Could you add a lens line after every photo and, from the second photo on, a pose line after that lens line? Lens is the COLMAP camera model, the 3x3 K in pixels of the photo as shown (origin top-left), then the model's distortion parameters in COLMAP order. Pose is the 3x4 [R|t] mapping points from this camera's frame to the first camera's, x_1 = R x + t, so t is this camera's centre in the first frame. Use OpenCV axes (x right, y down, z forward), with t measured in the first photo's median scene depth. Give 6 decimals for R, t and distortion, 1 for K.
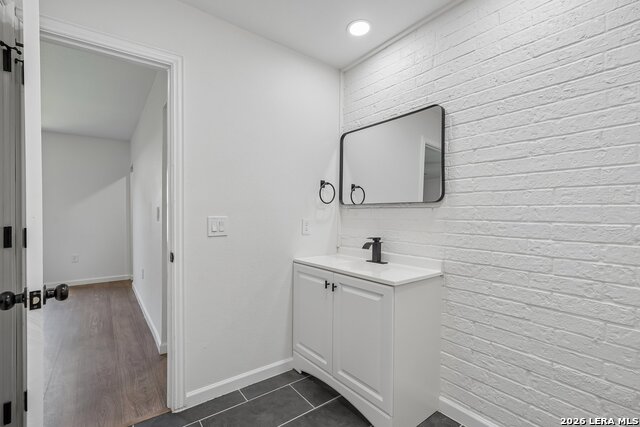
lens RADIAL K [[285.4, 0, 317.2], [0, 285.4, 209.5], [0, 0, 1]] dist [-0.014165, 0.007486]
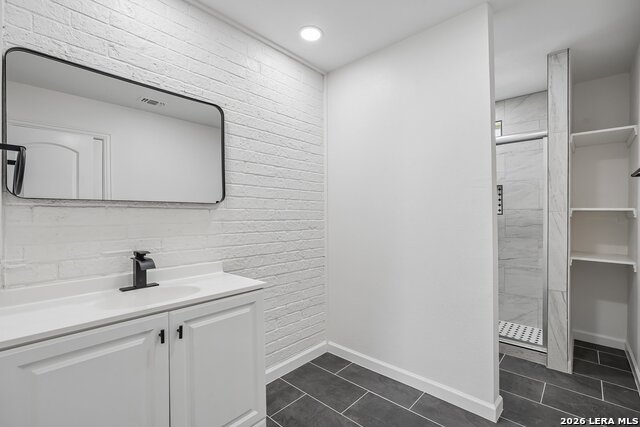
lens RADIAL K [[285.4, 0, 319.7], [0, 285.4, 215.7], [0, 0, 1]] dist [-0.014165, 0.007486]
pose [[-0.175108, -0.001111, 0.984549, -0.720282], [-0.006126, 0.999981, 0.000038, 0.015404], [-0.984530, -0.006025, -0.175112, 0.946693]]
